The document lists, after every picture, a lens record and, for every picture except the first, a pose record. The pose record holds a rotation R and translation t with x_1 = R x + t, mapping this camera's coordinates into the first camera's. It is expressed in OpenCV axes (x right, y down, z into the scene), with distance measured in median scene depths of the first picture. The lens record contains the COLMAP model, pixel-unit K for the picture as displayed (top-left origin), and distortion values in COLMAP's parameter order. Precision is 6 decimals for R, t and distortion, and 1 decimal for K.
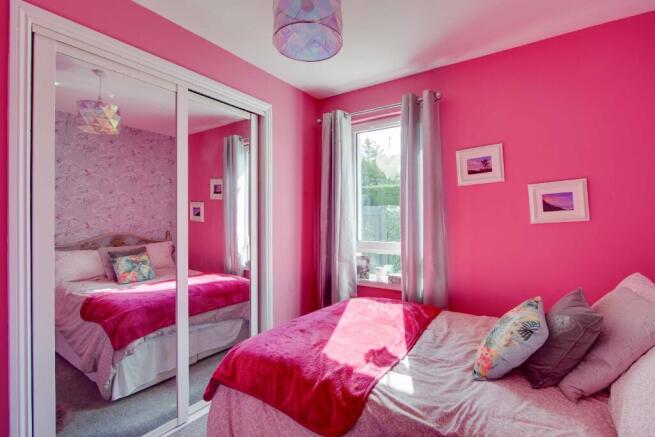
lens RADIAL K [[310.7, 0, 327.5], [0, 310.7, 216.0], [0, 0, 1]] dist [-0.014868, 0.000236]
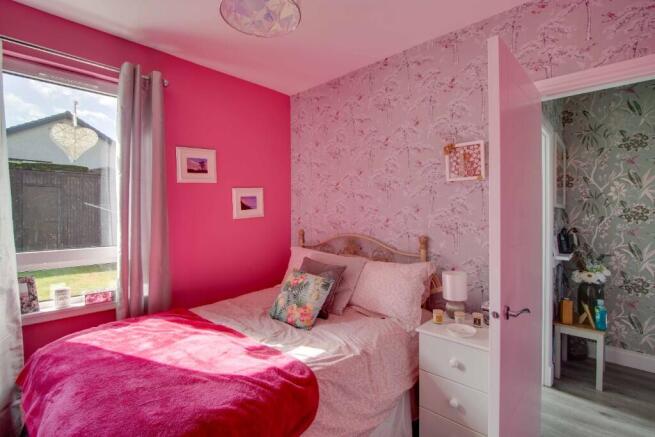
lens RADIAL K [[310.7, 0, 327.5], [0, 310.7, 216.0], [0, 0, 1]] dist [-0.014868, 0.000236]
pose [[0.151866, -0.007683, 0.988371, -0.547415], [-0.002337, 0.999964, 0.008132, 0.000646], [-0.988398, -0.003545, 0.151843, 0.429398]]
